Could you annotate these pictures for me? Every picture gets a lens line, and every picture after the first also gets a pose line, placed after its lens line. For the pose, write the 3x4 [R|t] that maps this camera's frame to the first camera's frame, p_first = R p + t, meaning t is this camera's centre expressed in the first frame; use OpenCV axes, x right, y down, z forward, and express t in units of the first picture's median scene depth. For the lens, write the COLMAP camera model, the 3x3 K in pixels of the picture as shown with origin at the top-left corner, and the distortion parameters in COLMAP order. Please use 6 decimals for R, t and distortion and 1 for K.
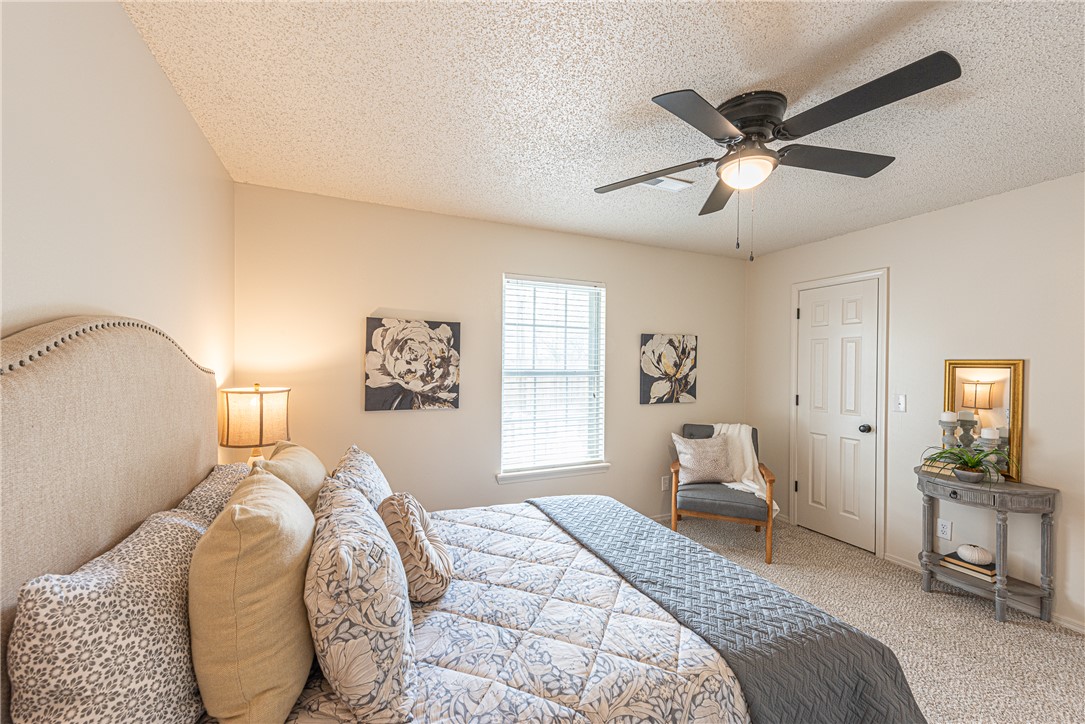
lens RADIAL K [[428.1, 0, 542.2], [0, 428.1, 369.5], [0, 0, 1]] dist [-0.000162, 0.000563]
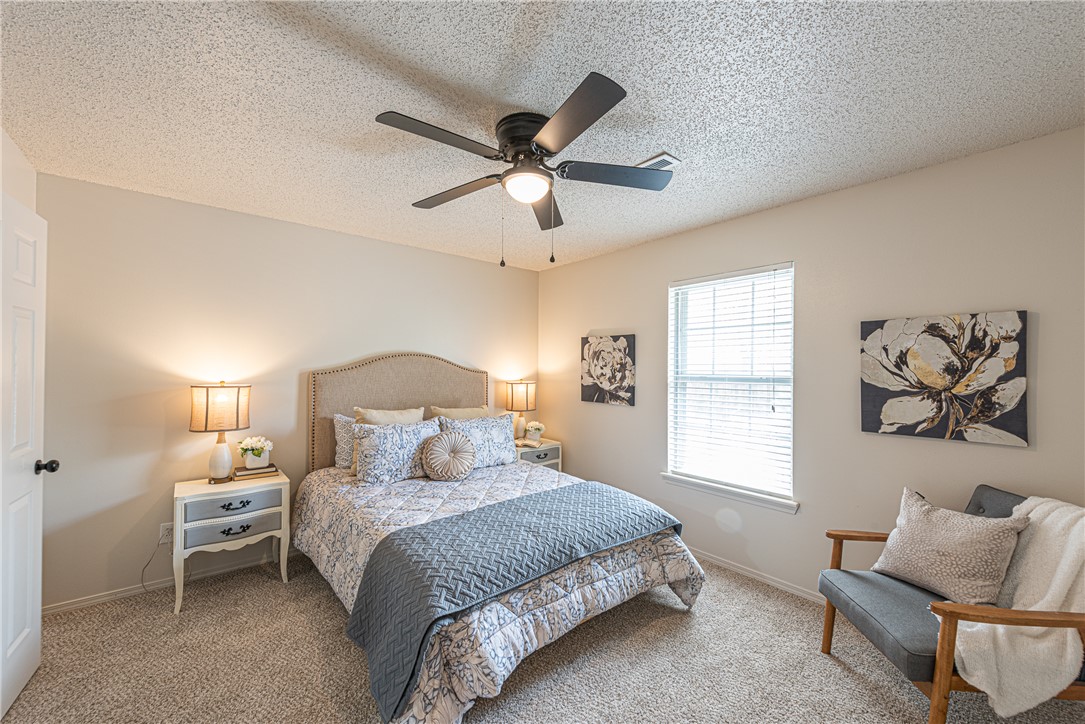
lens RADIAL K [[428.1, 0, 525.4], [0, 428.1, 367.4], [0, 0, 1]] dist [-0.000162, 0.000563]
pose [[0.232932, -0.005462, -0.972478, 0.853137], [-0.012381, 0.999887, -0.008581, -0.003234], [0.972414, 0.014039, 0.232838, 0.411015]]
